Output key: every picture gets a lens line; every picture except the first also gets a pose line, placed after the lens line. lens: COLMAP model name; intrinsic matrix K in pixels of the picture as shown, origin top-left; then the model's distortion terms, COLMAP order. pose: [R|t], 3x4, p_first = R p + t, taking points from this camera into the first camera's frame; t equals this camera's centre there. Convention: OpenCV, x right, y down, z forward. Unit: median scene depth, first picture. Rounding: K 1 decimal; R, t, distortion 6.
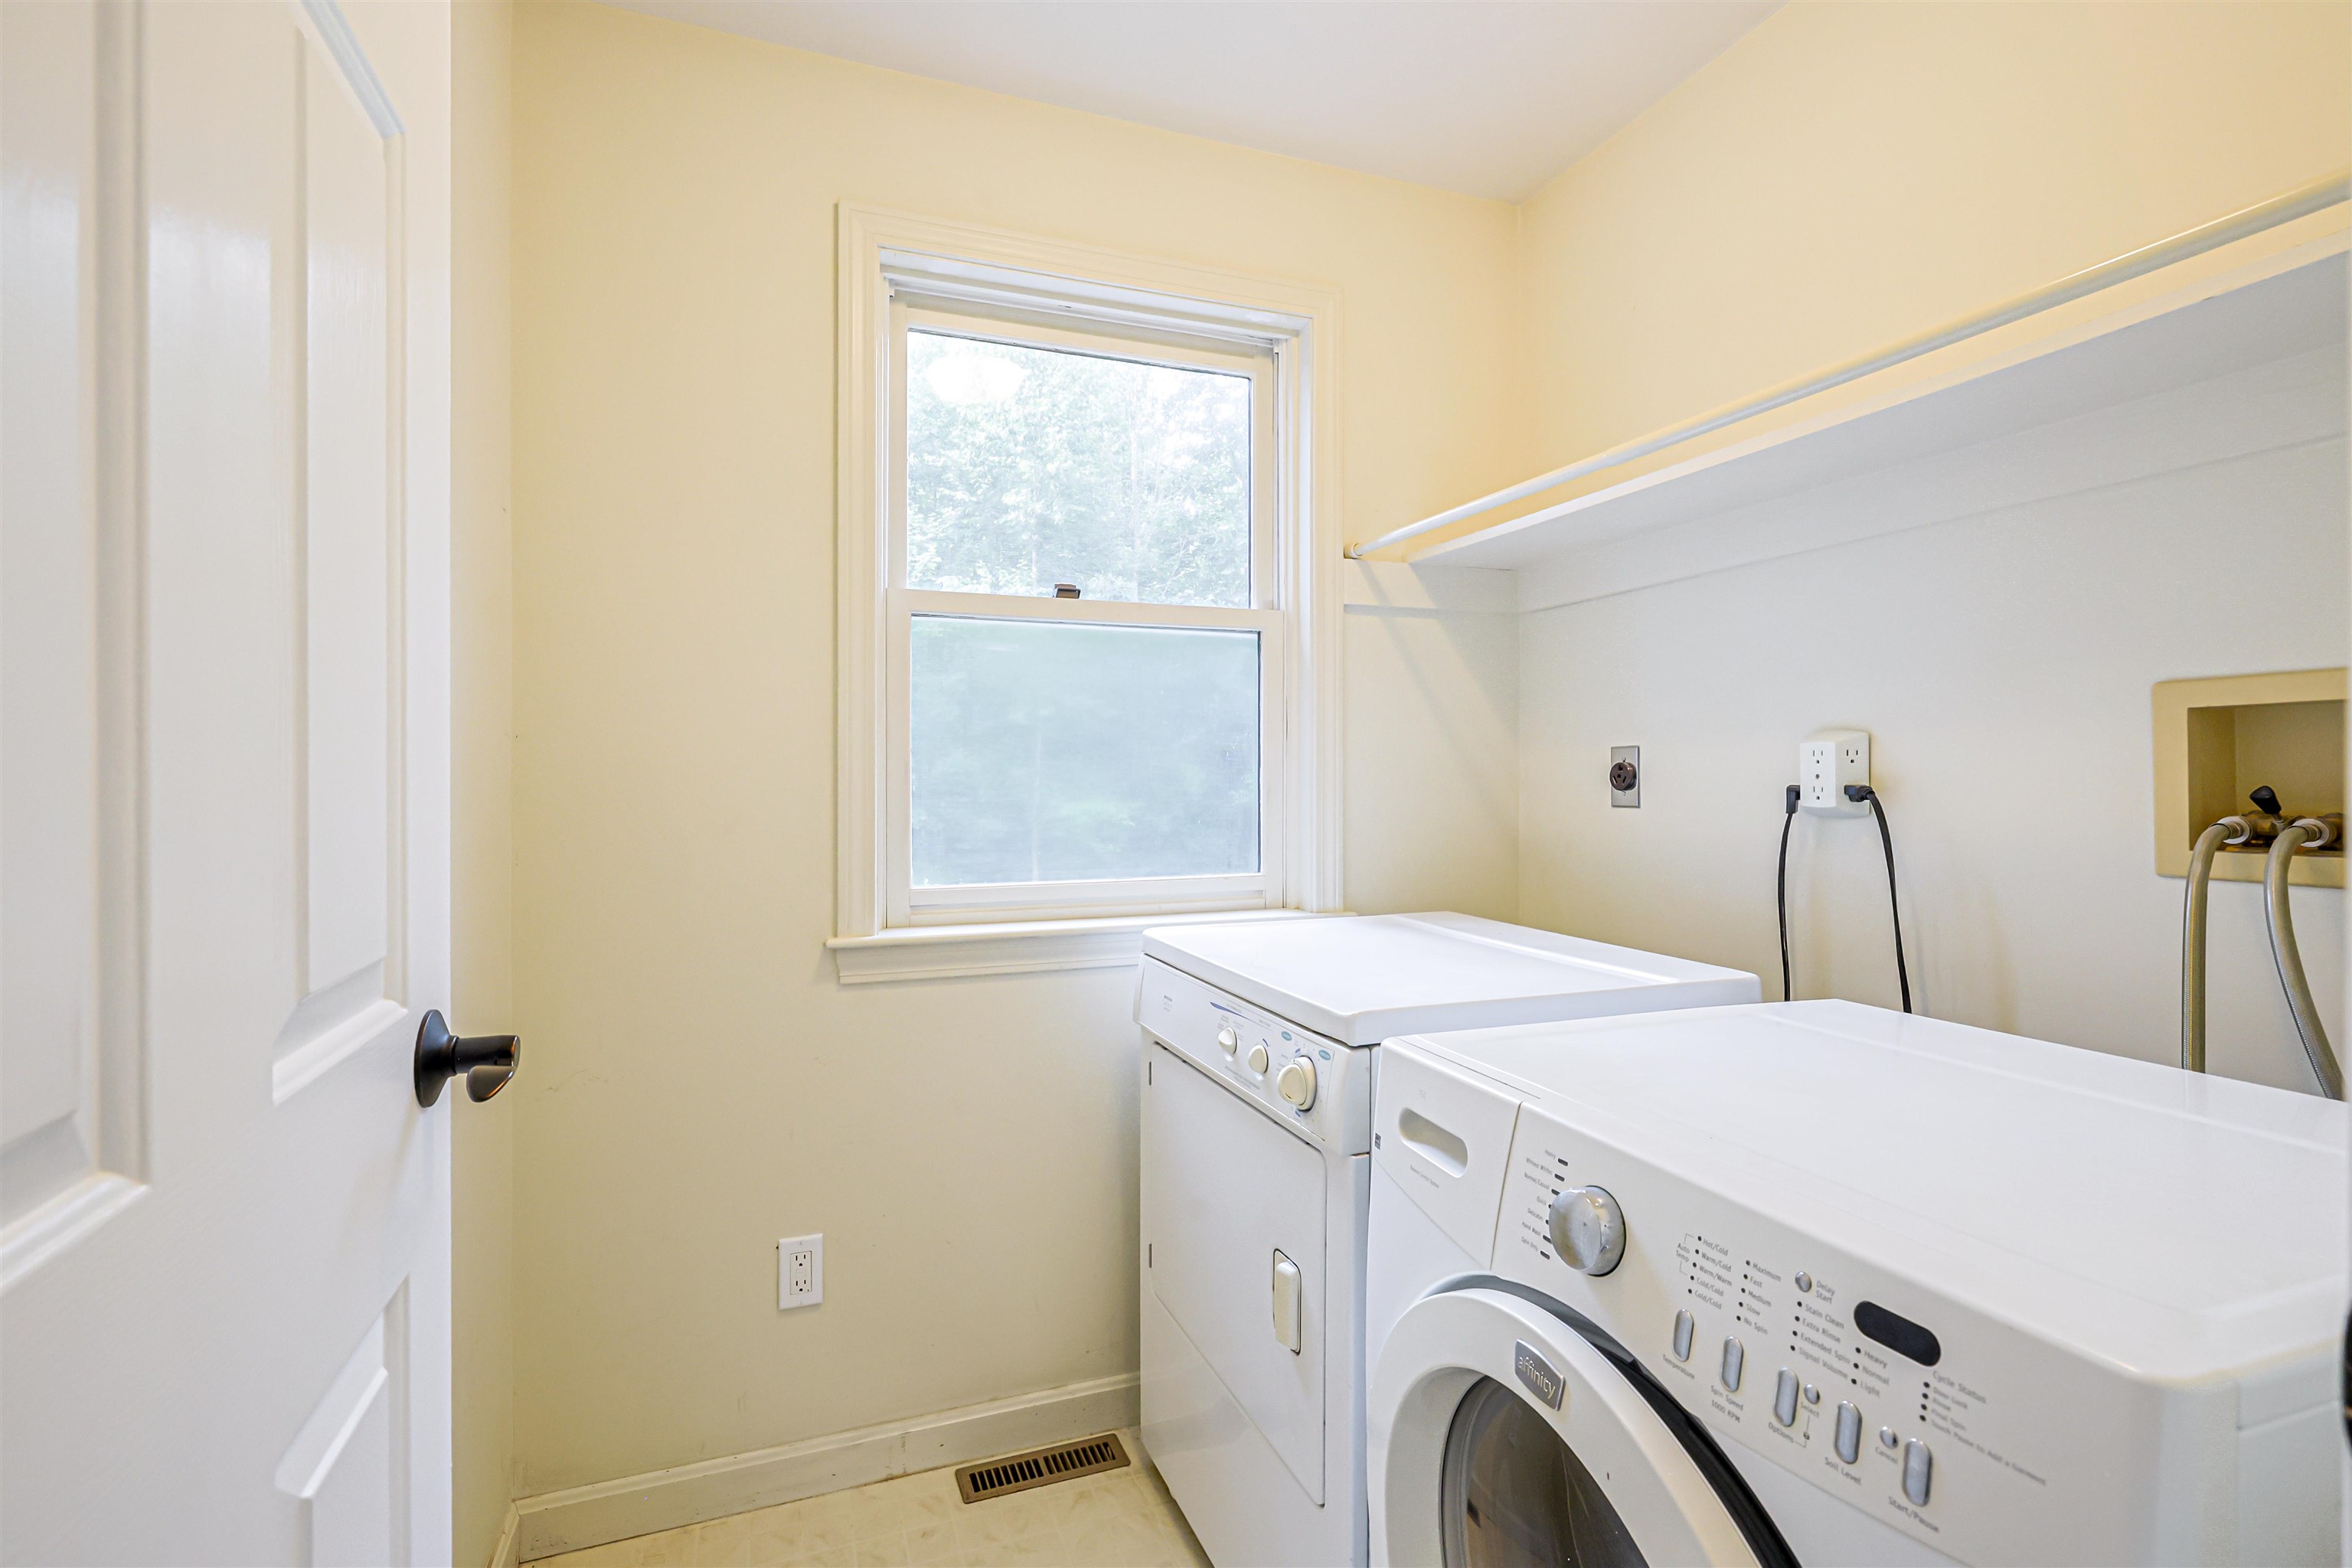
lens RADIAL K [[1061.8, 0, 1157.9], [0, 1061.8, 785.3], [0, 0, 1]] dist [-0.003954, -0.000358]
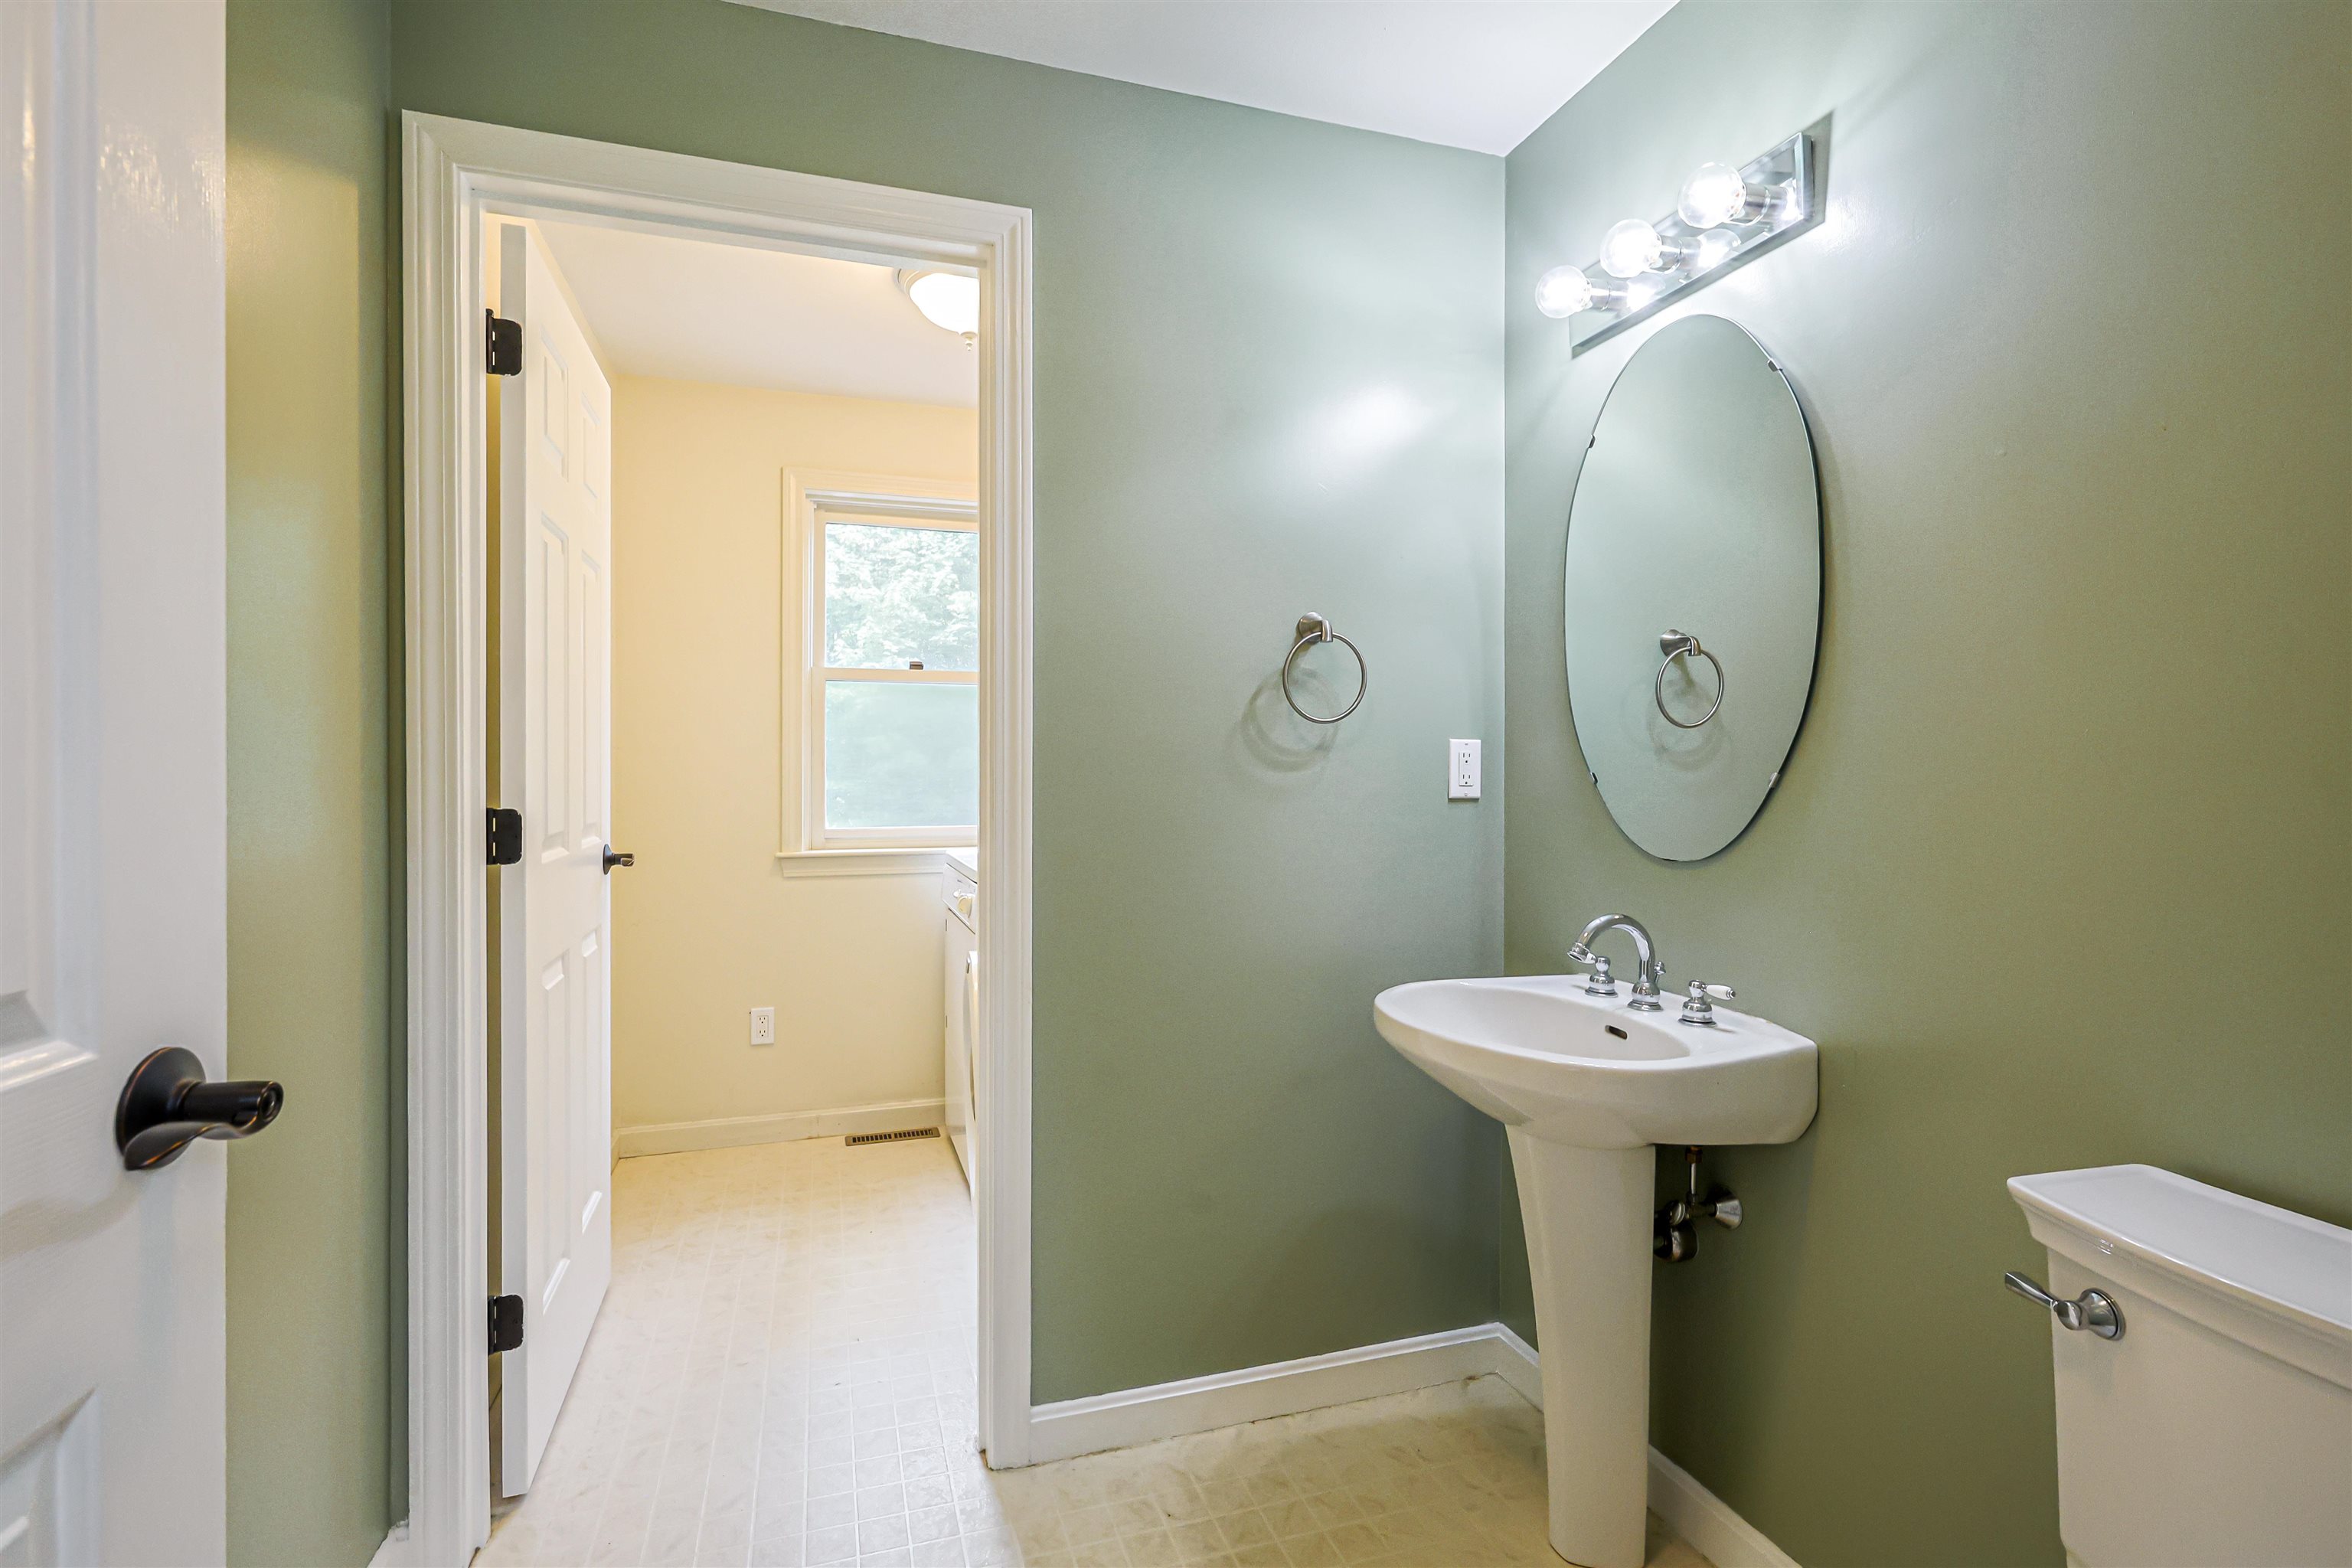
lens RADIAL K [[1061.8, 0, 1187.8], [0, 1061.8, 775.2], [0, 0, 1]] dist [-0.003954, -0.000358]
pose [[0.999767, 0.000902, -0.021587, 0.462759], [-0.000911, 1.000000, -0.000399, 0.004059], [0.021587, 0.000418, 0.999767, -0.882773]]
